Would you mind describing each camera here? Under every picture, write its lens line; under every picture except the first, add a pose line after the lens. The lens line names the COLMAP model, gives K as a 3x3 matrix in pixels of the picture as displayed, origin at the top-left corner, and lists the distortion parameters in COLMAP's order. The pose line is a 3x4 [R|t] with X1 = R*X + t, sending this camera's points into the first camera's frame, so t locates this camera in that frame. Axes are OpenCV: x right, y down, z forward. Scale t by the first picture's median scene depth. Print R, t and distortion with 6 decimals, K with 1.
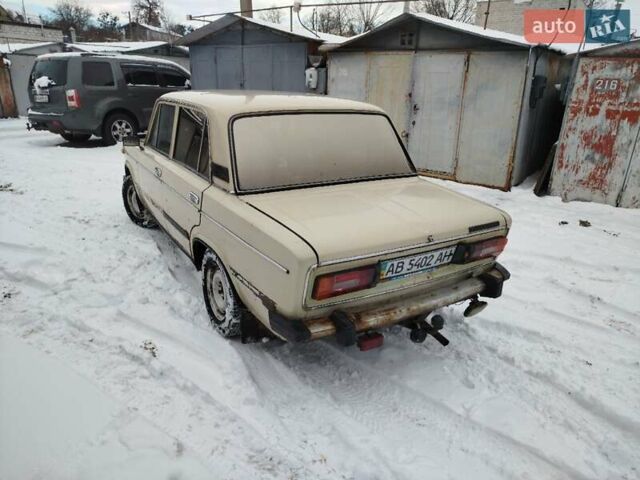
lens RADIAL K [[448.4, 0, 320.0], [0, 448.4, 240.0], [0, 0, 1]] dist [0.018175, -0.000541]
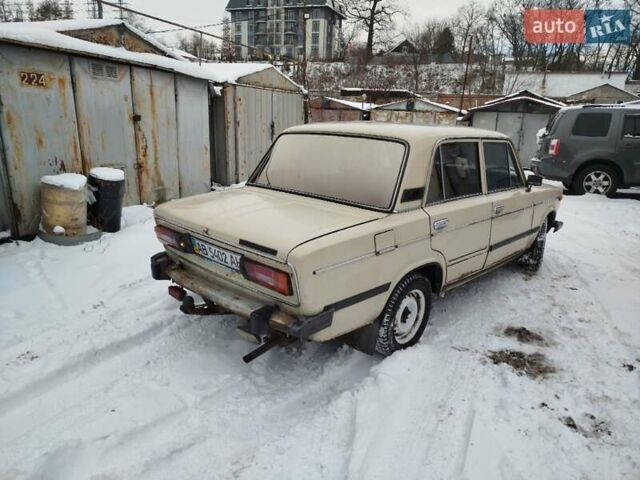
lens RADIAL K [[448.4, 0, 320.0], [0, 448.4, 240.0], [0, 0, 1]] dist [0.018175, -0.000541]
pose [[0.241403, 0.224000, -0.944218, 0.344742], [-0.345010, 0.929237, 0.132239, -0.057025], [0.907024, 0.293842, 0.301603, 0.228966]]
